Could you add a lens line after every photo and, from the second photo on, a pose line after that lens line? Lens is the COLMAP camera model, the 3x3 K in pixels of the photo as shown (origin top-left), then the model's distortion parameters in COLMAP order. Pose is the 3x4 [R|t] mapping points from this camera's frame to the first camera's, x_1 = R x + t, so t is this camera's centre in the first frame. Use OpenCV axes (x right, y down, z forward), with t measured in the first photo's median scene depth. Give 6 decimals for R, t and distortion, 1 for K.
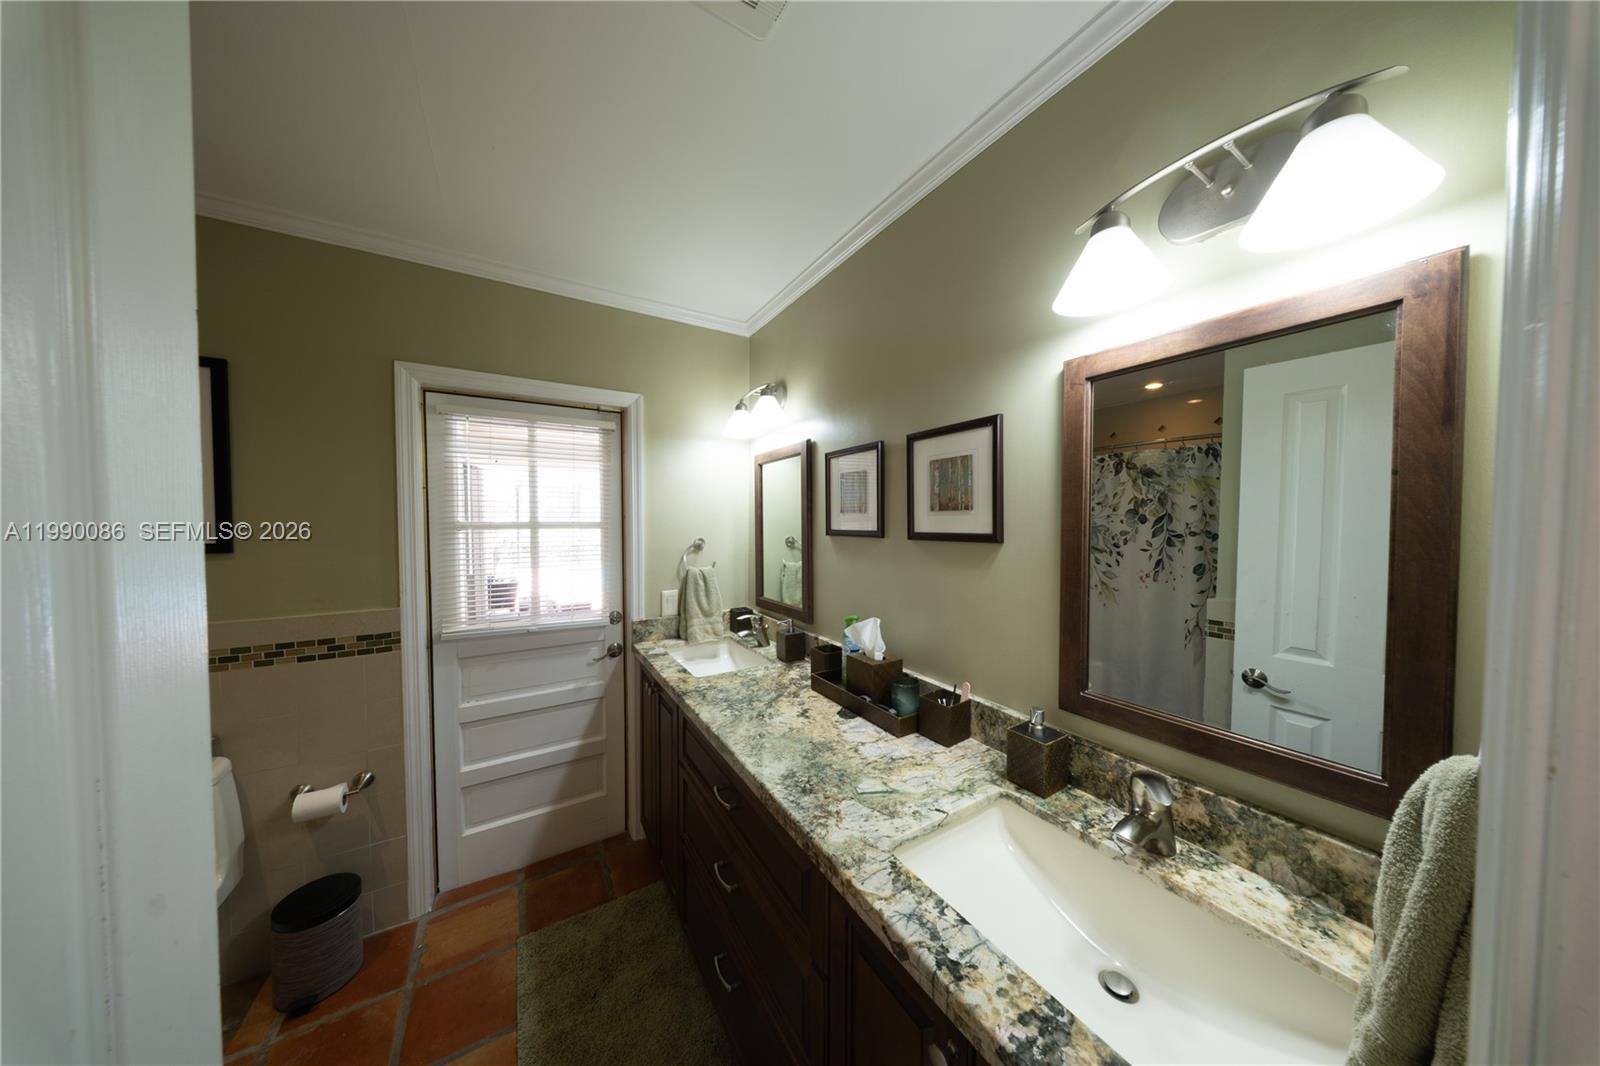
lens RADIAL K [[465.4, 0, 806.2], [0, 465.4, 533.5], [0, 0, 1]] dist [-0.000752, -0.000016]
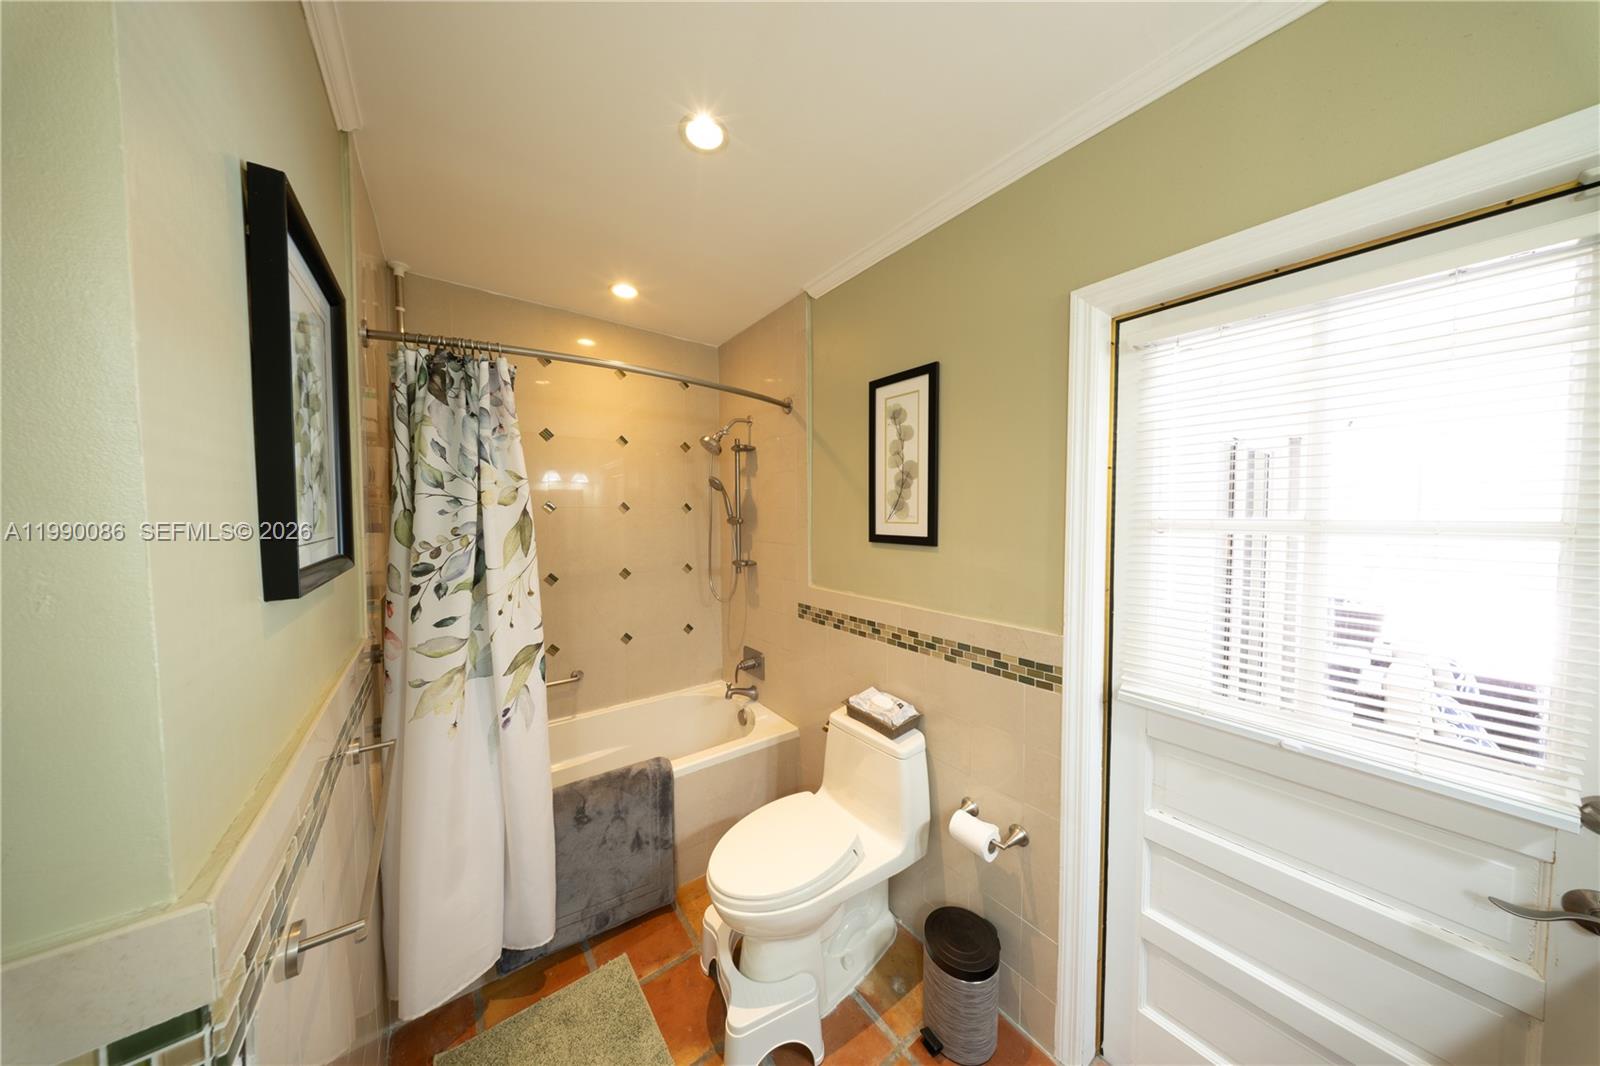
lens RADIAL K [[465.4, 0, 801.9], [0, 465.4, 532.7], [0, 0, 1]] dist [-0.000752, -0.000016]
pose [[0.085533, 0.038906, -0.995575, -0.192653], [-0.032988, 0.998800, 0.036198, -0.014334], [0.995789, 0.029746, 0.086714, 0.529733]]
